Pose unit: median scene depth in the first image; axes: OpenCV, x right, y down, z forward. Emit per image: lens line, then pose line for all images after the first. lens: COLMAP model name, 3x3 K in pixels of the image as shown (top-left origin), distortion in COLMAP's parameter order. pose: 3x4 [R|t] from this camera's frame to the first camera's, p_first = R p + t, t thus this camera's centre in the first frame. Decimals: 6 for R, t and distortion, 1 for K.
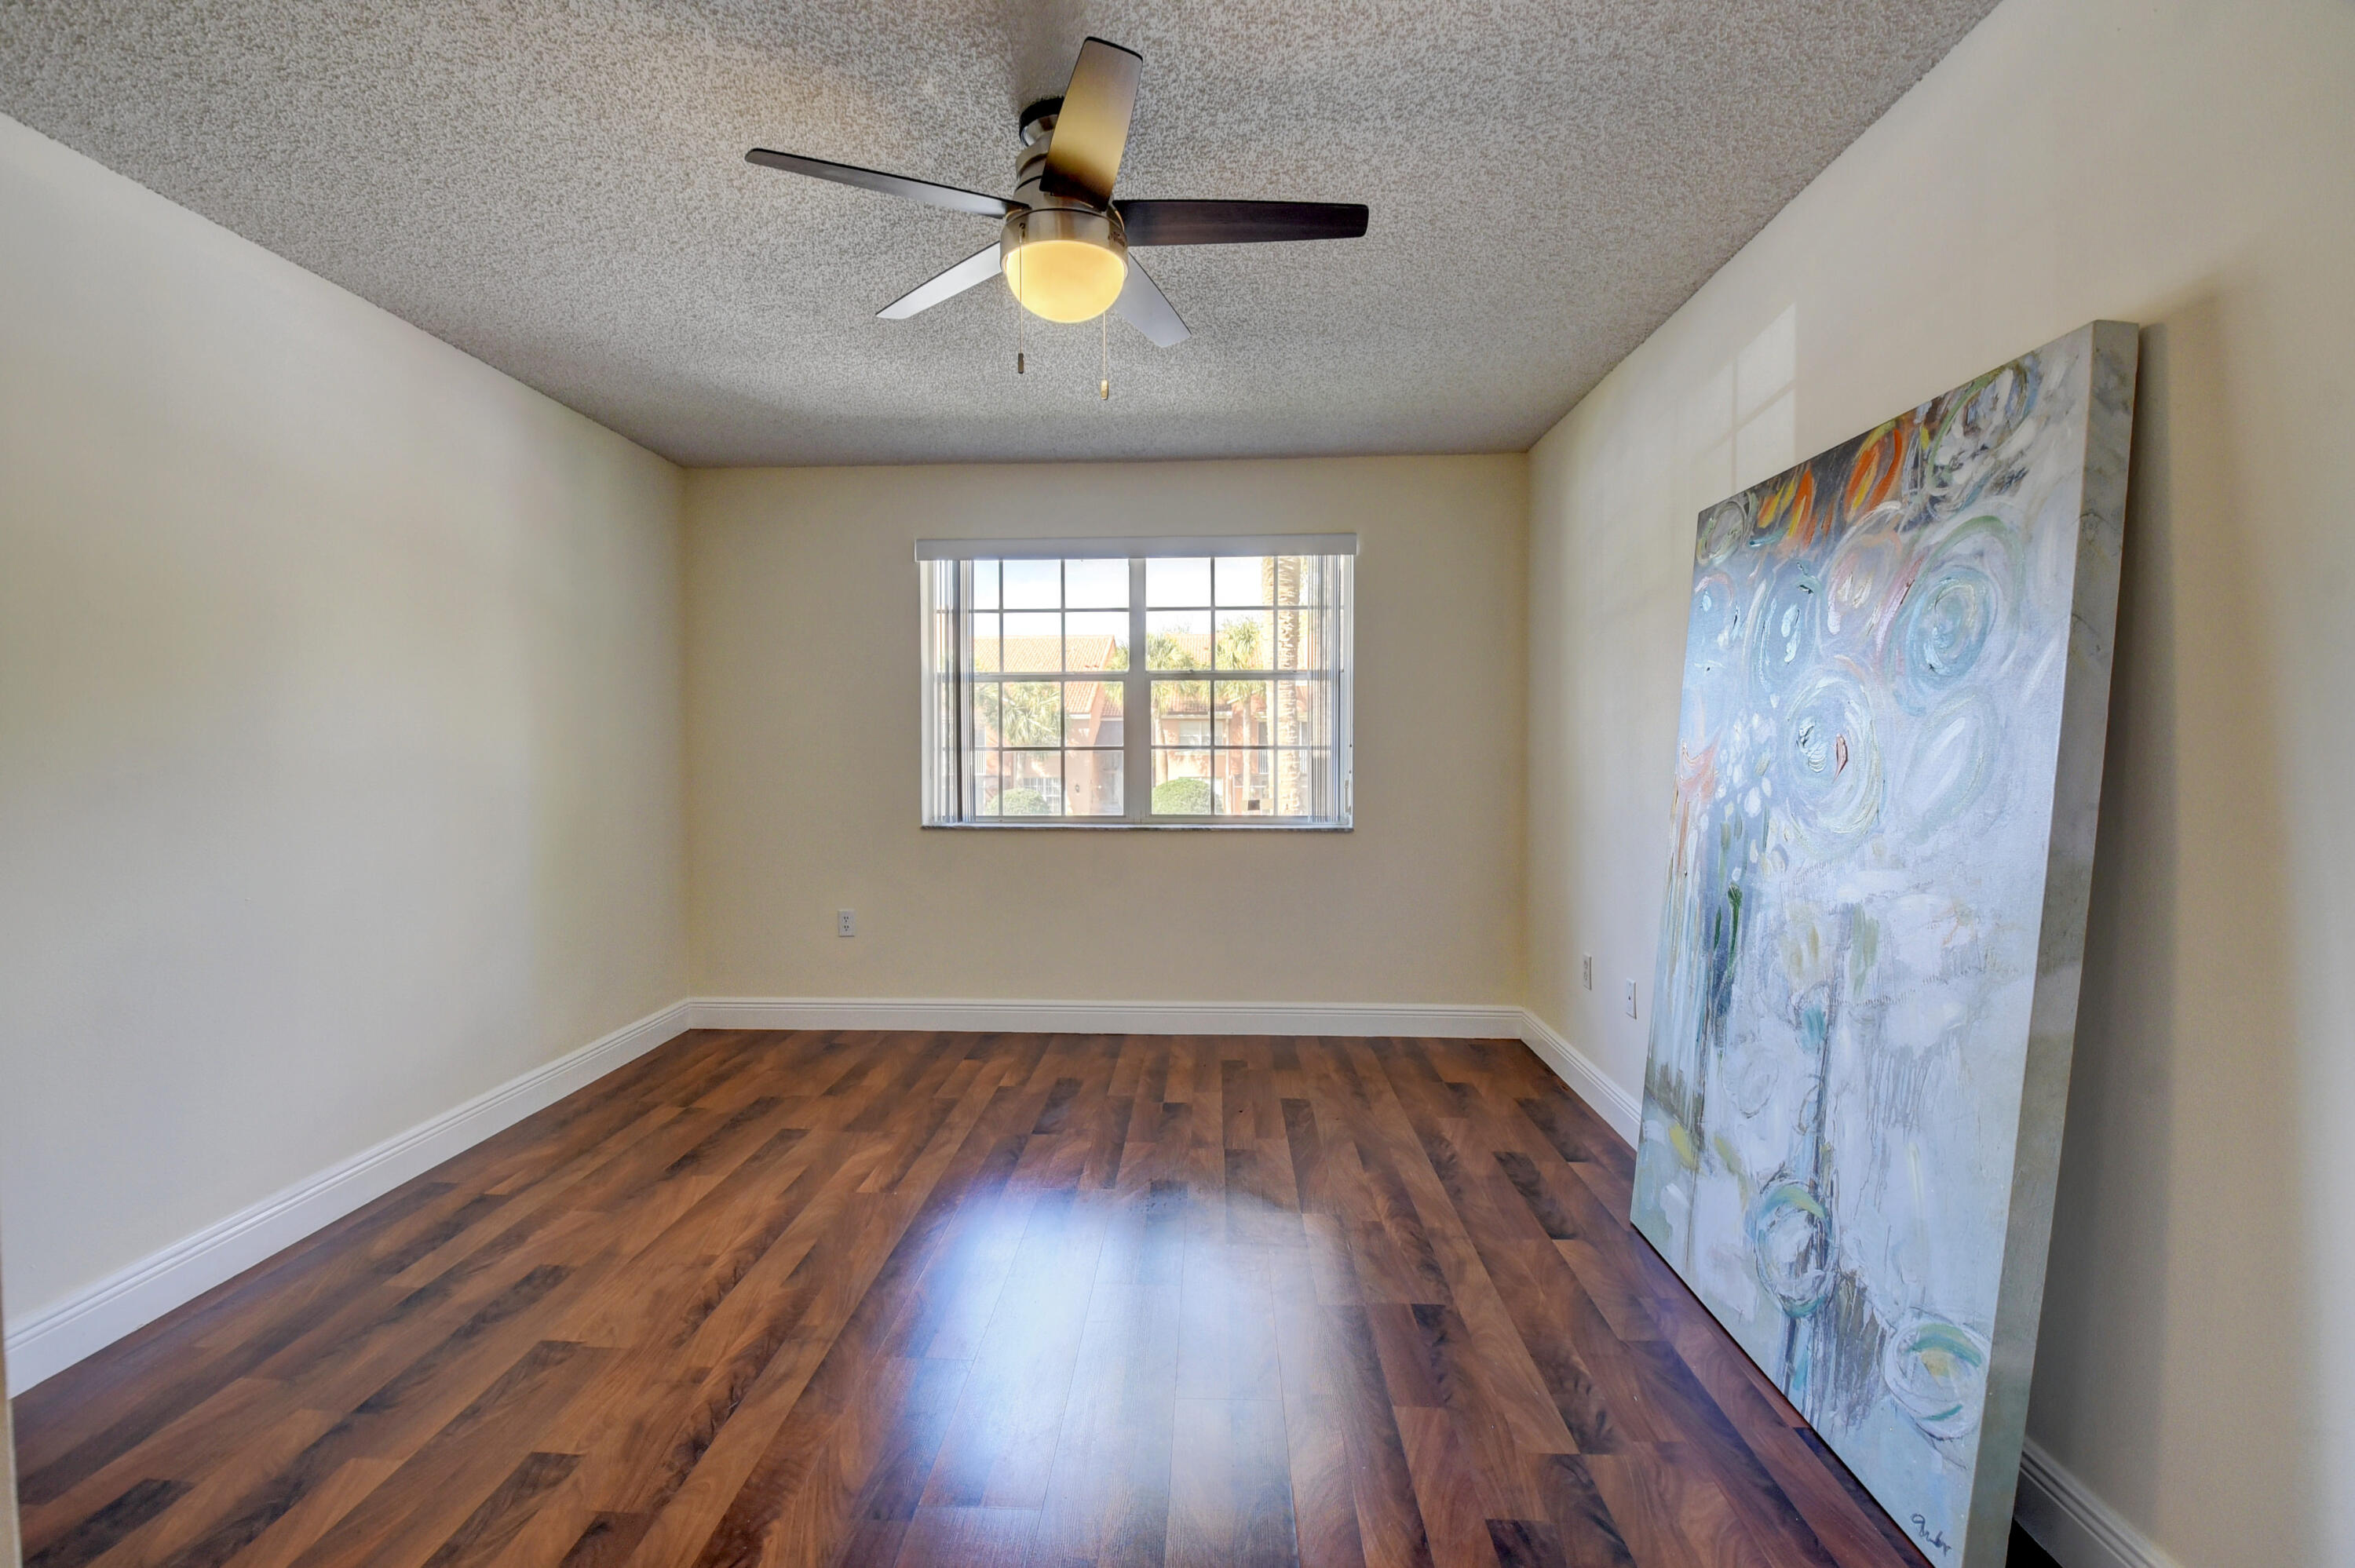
lens RADIAL K [[923.6, 0, 1169.1], [0, 923.6, 784.3], [0, 0, 1]] dist [-0.020585, -0.001291]
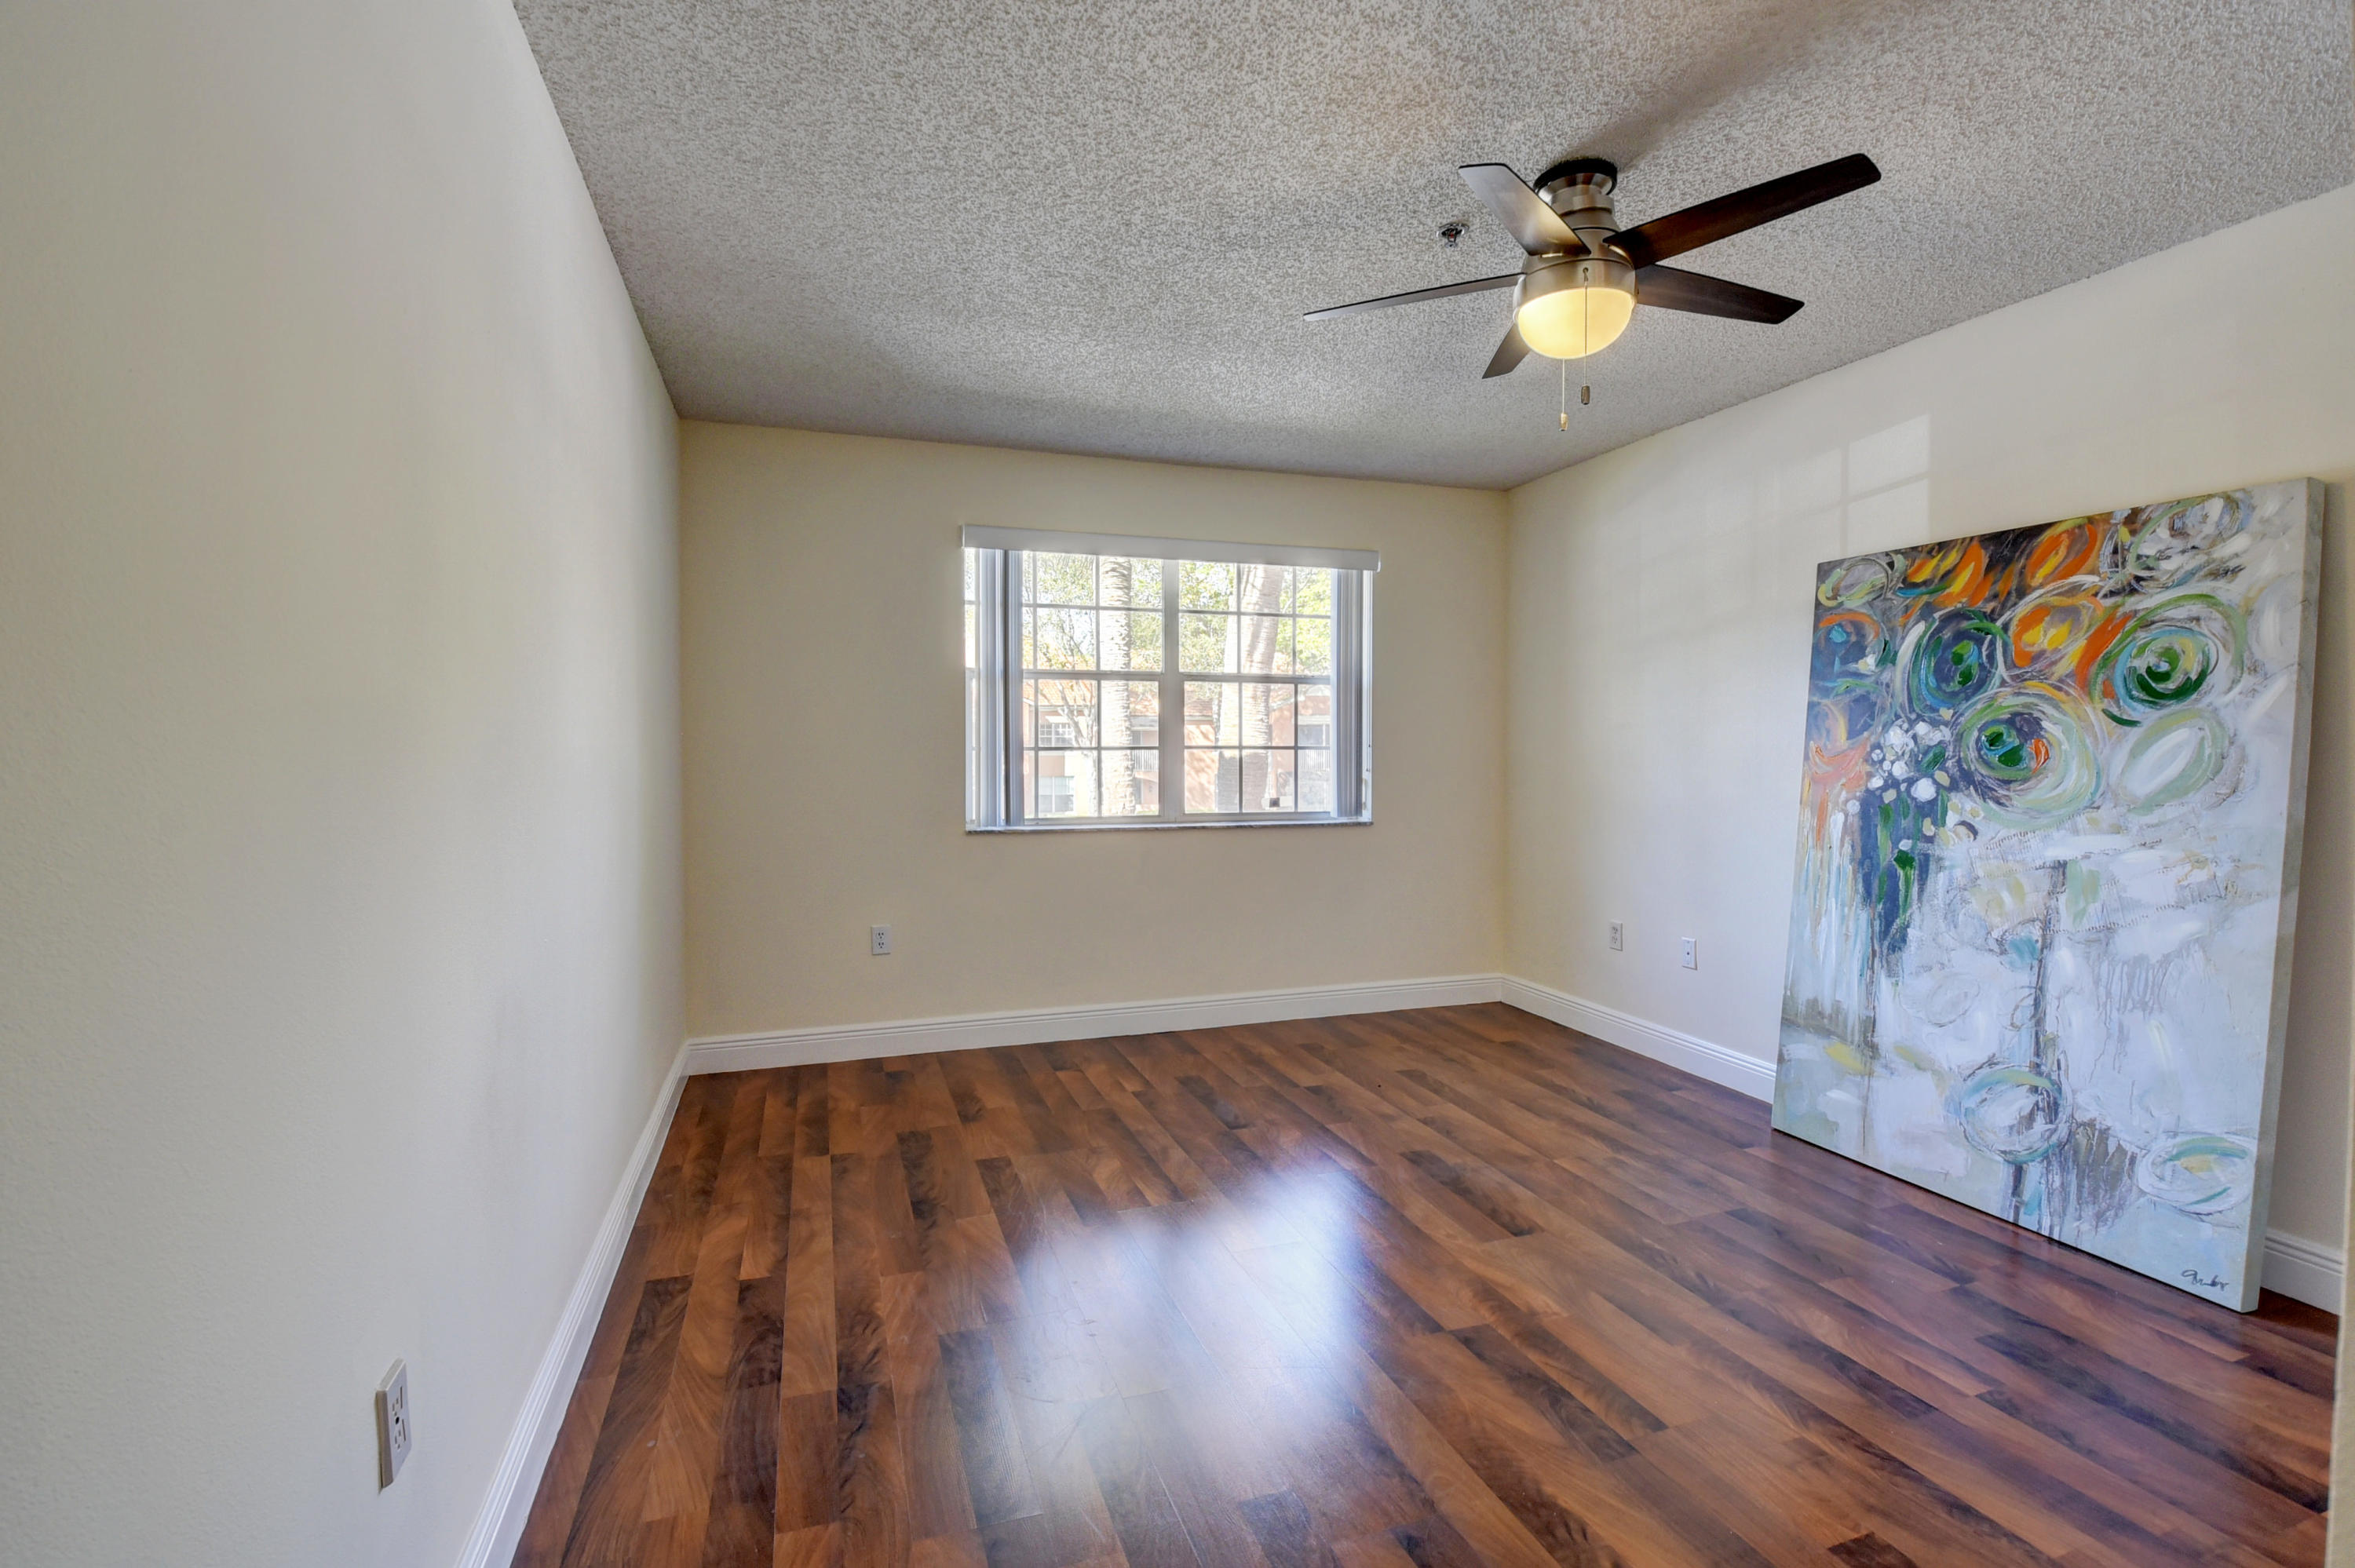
lens RADIAL K [[923.6, 0, 1170.0], [0, 923.6, 787.5], [0, 0, 1]] dist [-0.020585, -0.001291]
pose [[0.947252, -0.010857, 0.320306, -0.780167], [0.009916, 0.999940, 0.004569, -0.000760], [-0.320337, -0.001152, 0.947303, 0.097498]]
